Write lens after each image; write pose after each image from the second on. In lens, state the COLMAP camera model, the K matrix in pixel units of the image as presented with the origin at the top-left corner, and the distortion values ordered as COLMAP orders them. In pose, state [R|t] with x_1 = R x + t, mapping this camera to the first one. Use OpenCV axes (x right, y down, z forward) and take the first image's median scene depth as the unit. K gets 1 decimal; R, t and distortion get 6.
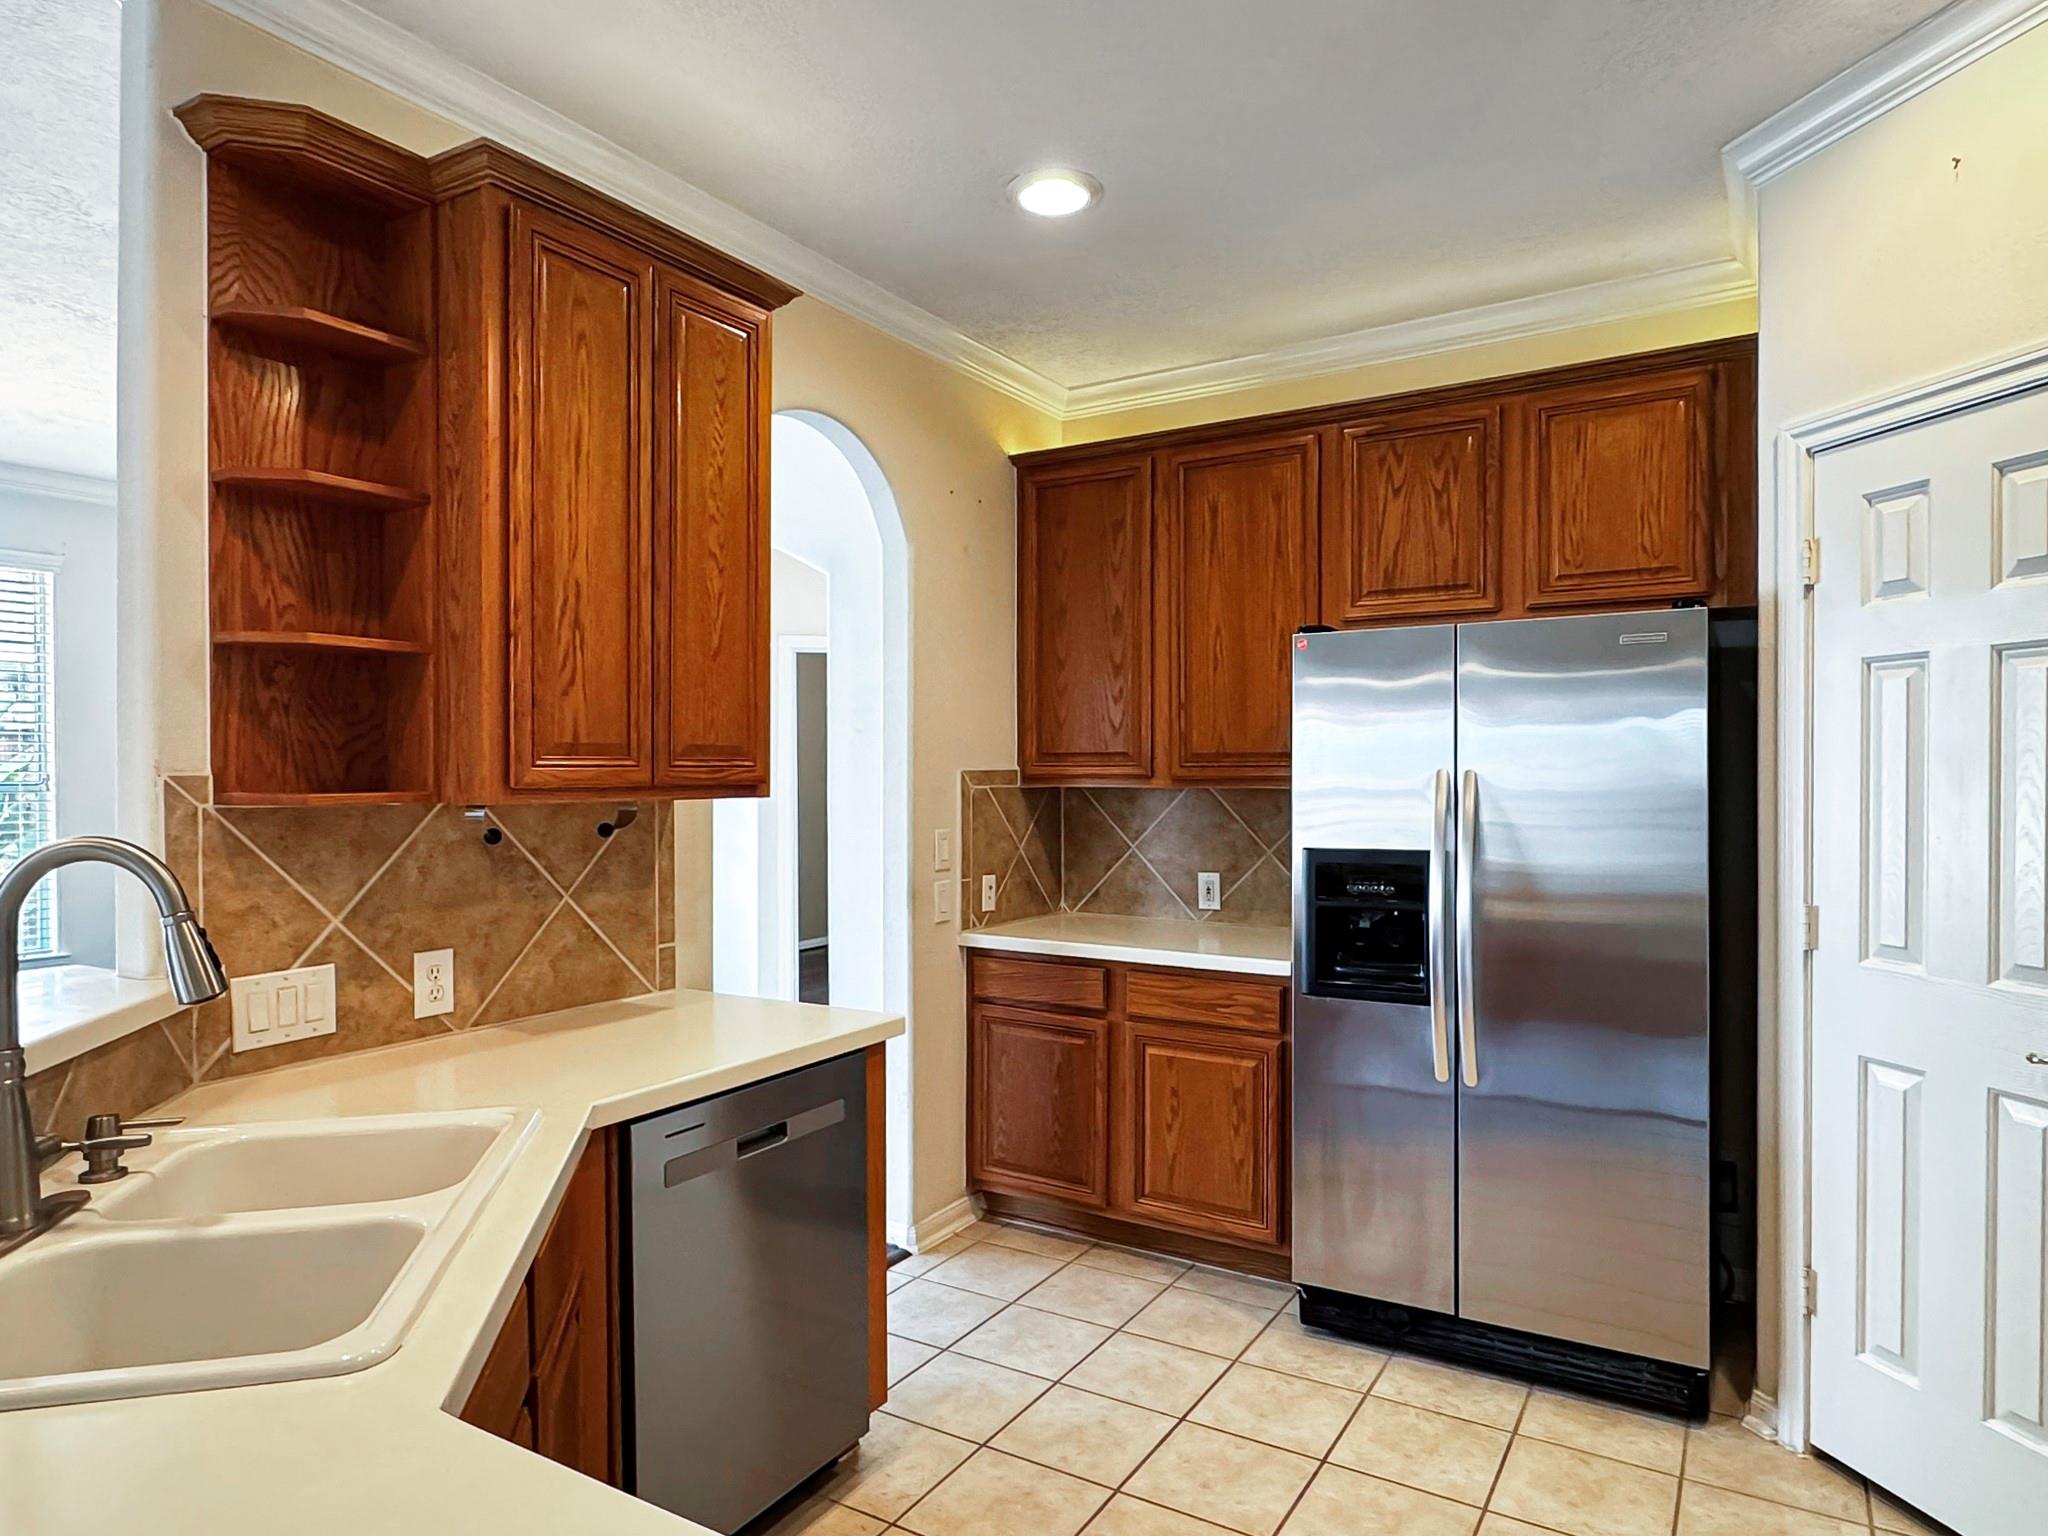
lens RADIAL K [[1234.9, 0, 1031.2], [0, 1234.9, 782.2], [0, 0, 1]] dist [-0.013343, 0.008154]
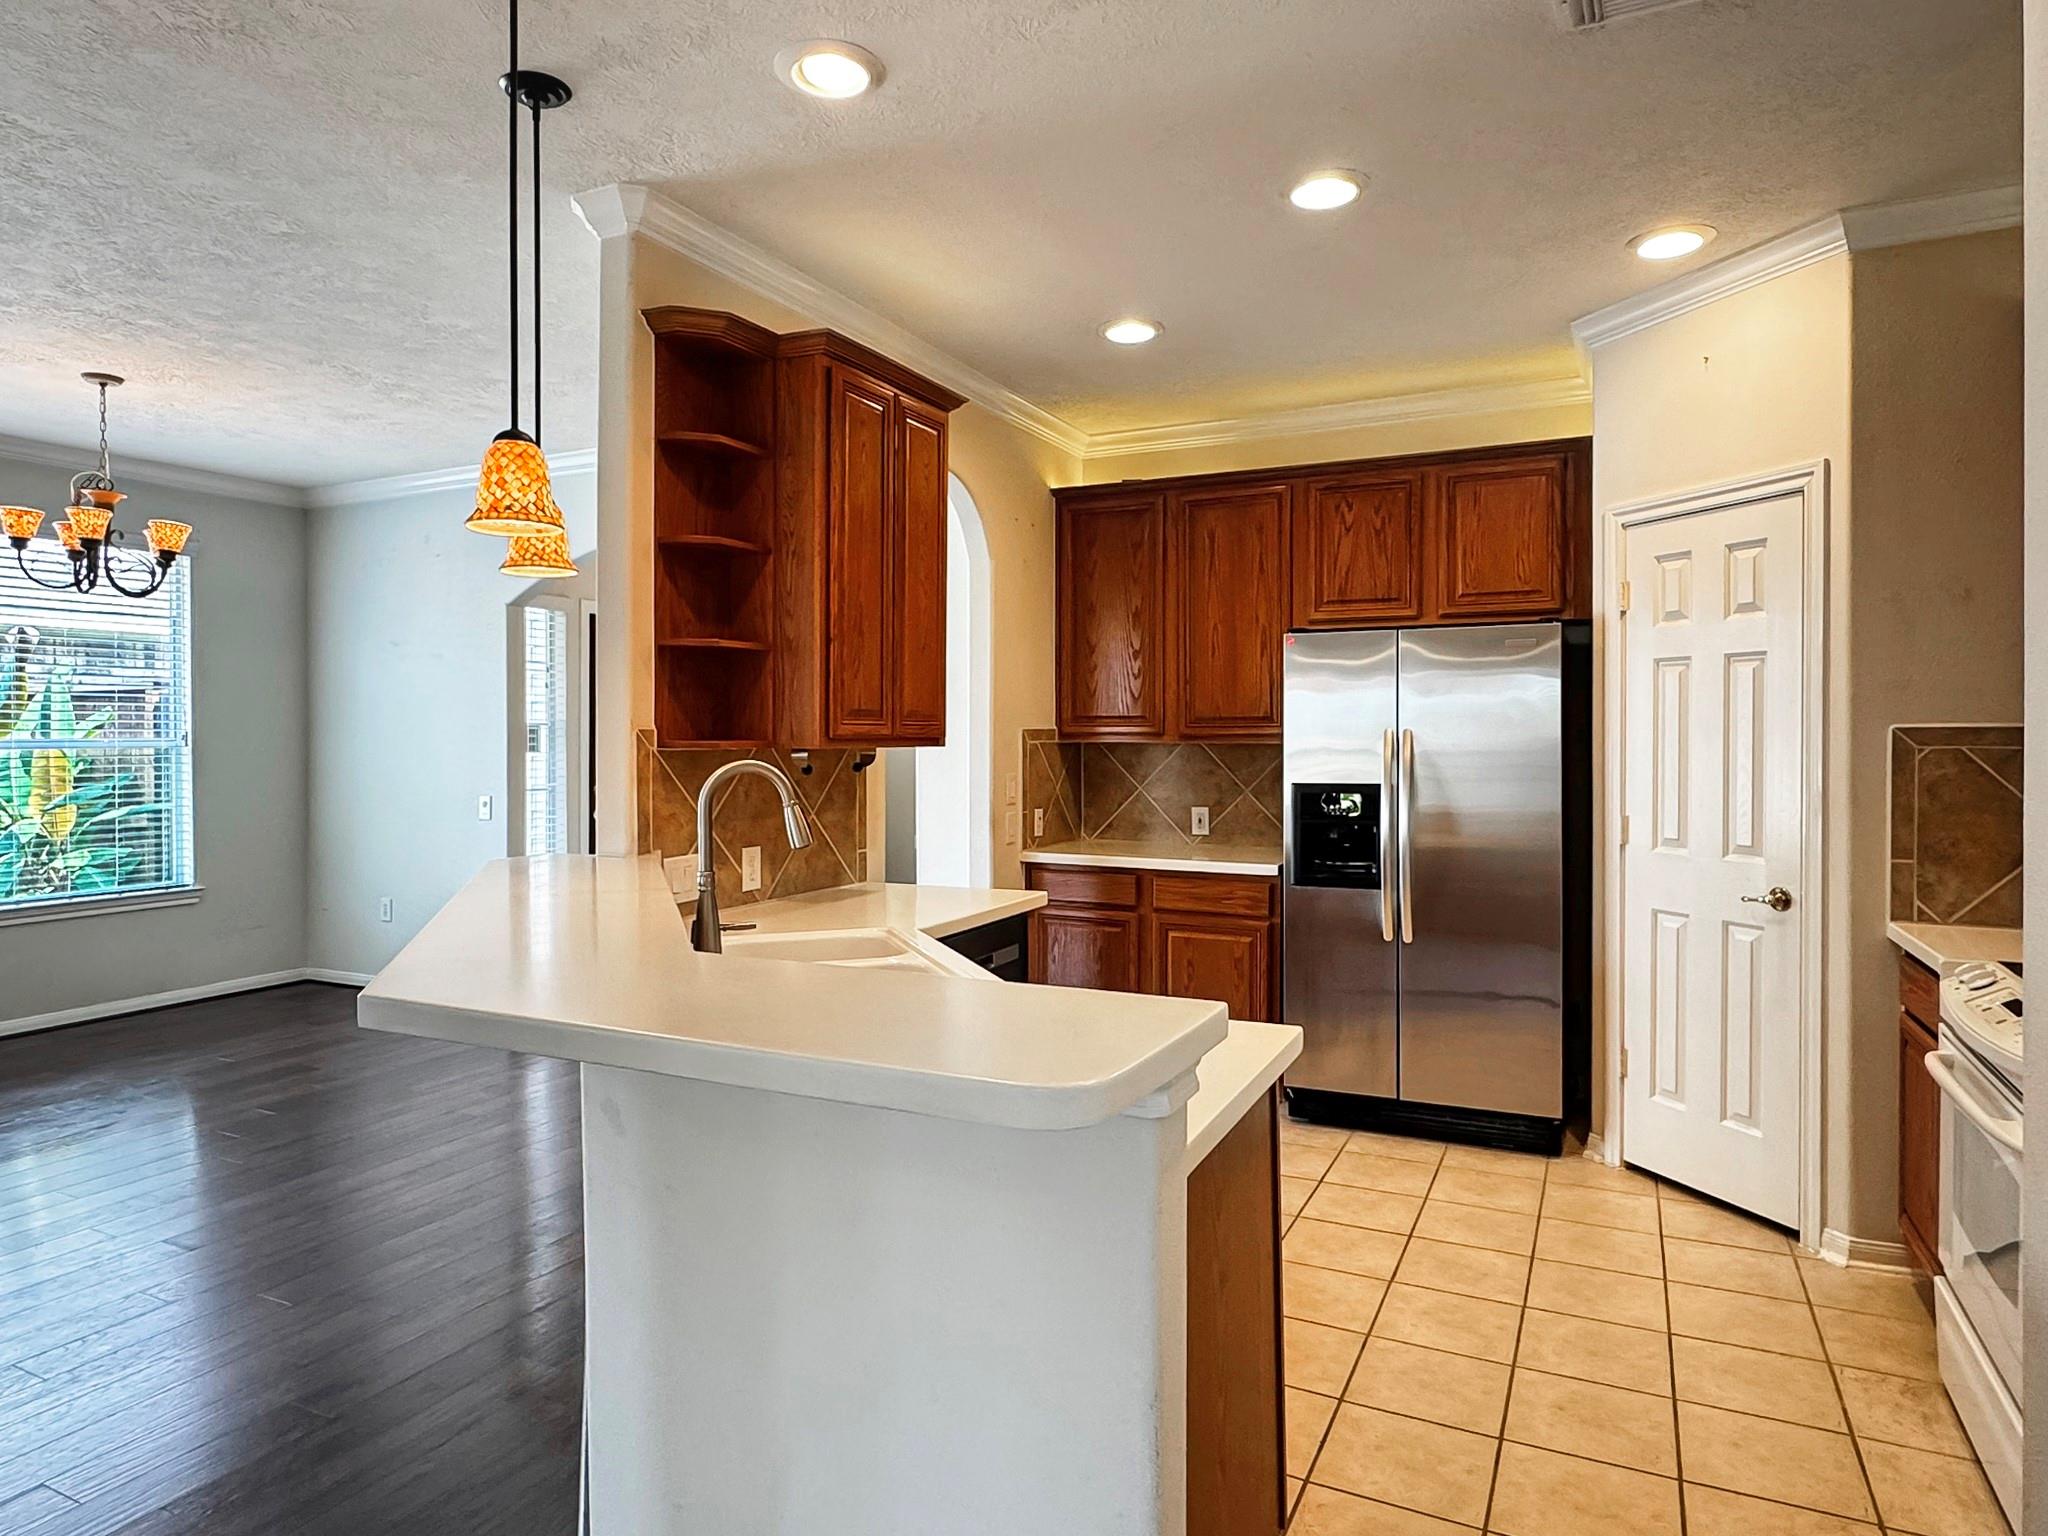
lens RADIAL K [[1234.9, 0, 1024.5], [0, 1234.9, 743.1], [0, 0, 1]] dist [-0.013343, 0.008154]
pose [[0.995549, 0.001202, 0.094238, -0.243547], [-0.001112, 0.999999, -0.001003, 0.009198], [-0.094239, 0.000893, 0.995549, -0.435008]]
